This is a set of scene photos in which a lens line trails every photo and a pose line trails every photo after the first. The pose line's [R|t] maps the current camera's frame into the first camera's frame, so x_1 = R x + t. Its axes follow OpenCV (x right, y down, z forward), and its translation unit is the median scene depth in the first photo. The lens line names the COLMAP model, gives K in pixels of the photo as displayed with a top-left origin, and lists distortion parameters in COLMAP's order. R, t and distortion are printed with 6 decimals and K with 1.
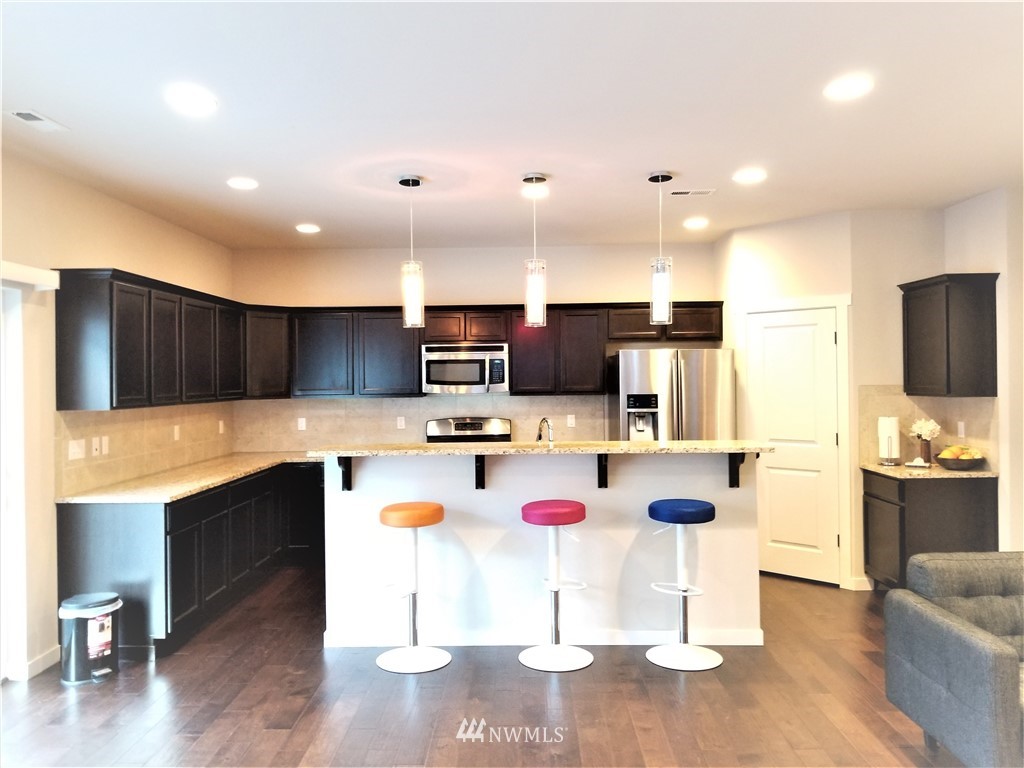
lens RADIAL K [[806.3, 0, 511.7], [0, 806.3, 371.2], [0, 0, 1]] dist [0.065893, -0.118923]
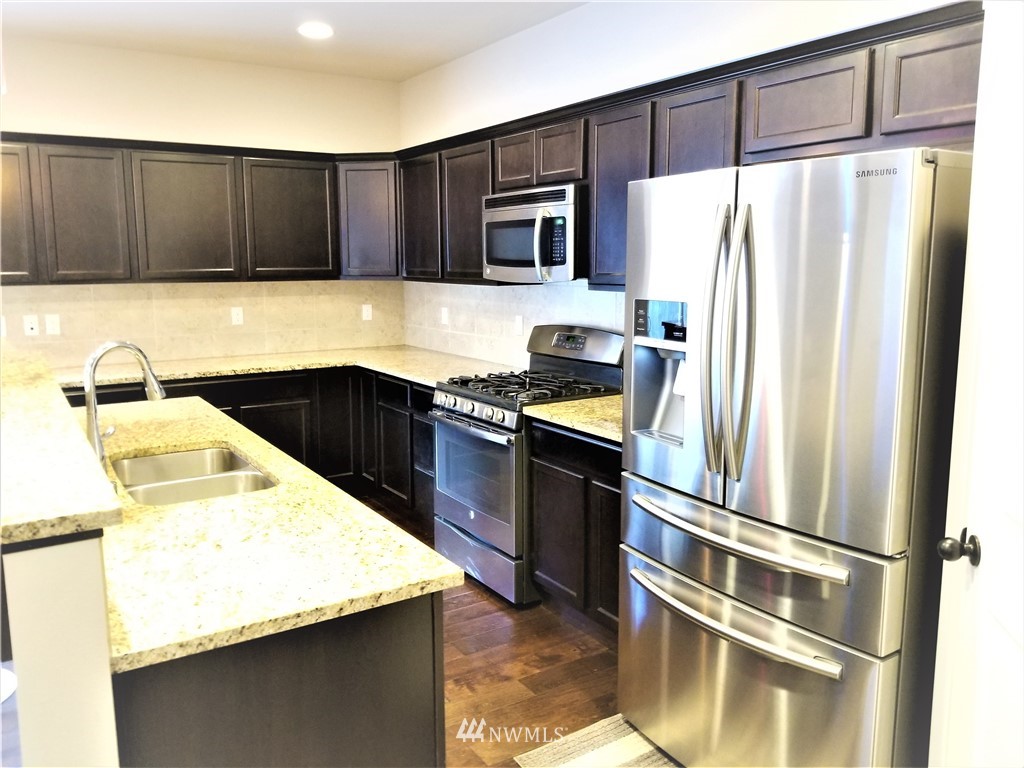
lens RADIAL K [[806.3, 0, 496.1], [0, 806.3, 381.3], [0, 0, 1]] dist [0.065893, -0.118923]
pose [[0.544606, 0.137487, -0.827346, 0.430804], [0.004249, 0.986007, 0.166650, 0.002375], [0.838681, -0.094275, 0.536401, 0.730216]]
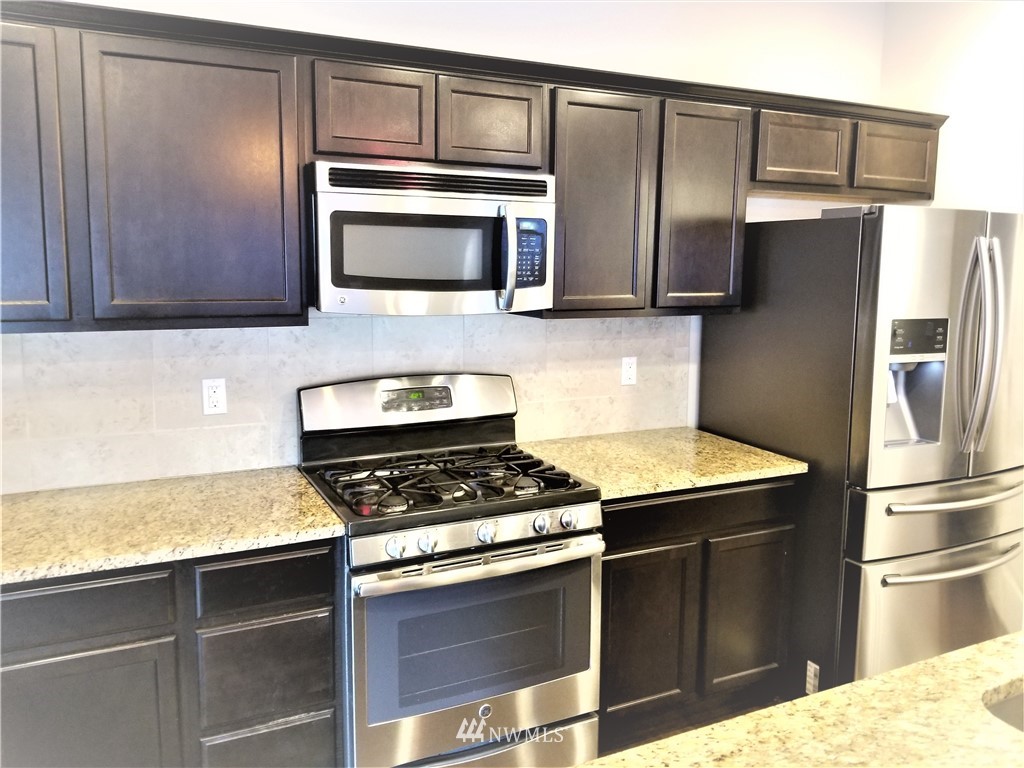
lens RADIAL K [[806.3, 0, 510.2], [0, 806.3, 362.2], [0, 0, 1]] dist [0.065893, -0.118923]
pose [[0.893578, -0.035371, 0.447513, -0.202569], [-0.024528, 0.991555, 0.127347, 0.003153], [-0.448238, -0.124771, 0.885164, 0.727382]]
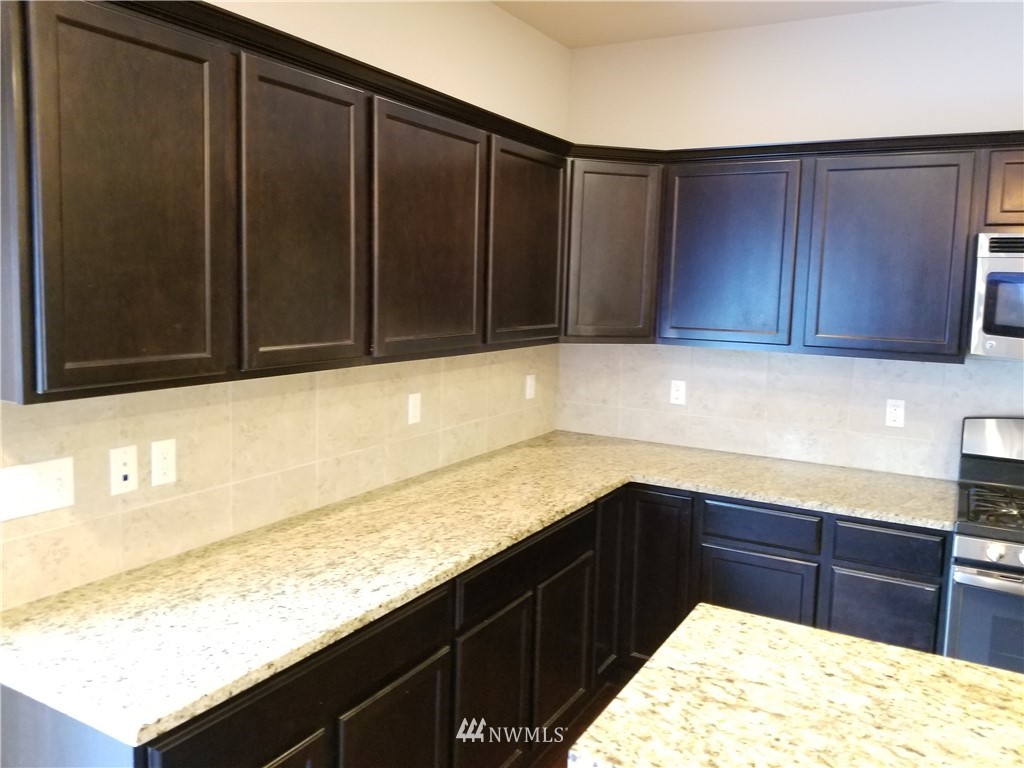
lens RADIAL K [[806.3, 0, 525.2], [0, 806.3, 375.8], [0, 0, 1]] dist [0.065893, -0.118923]
pose [[0.882960, 0.090764, -0.460590, -0.127018], [-0.034888, 0.991105, 0.128428, -0.007550], [0.468150, -0.097328, 0.878273, 0.582430]]
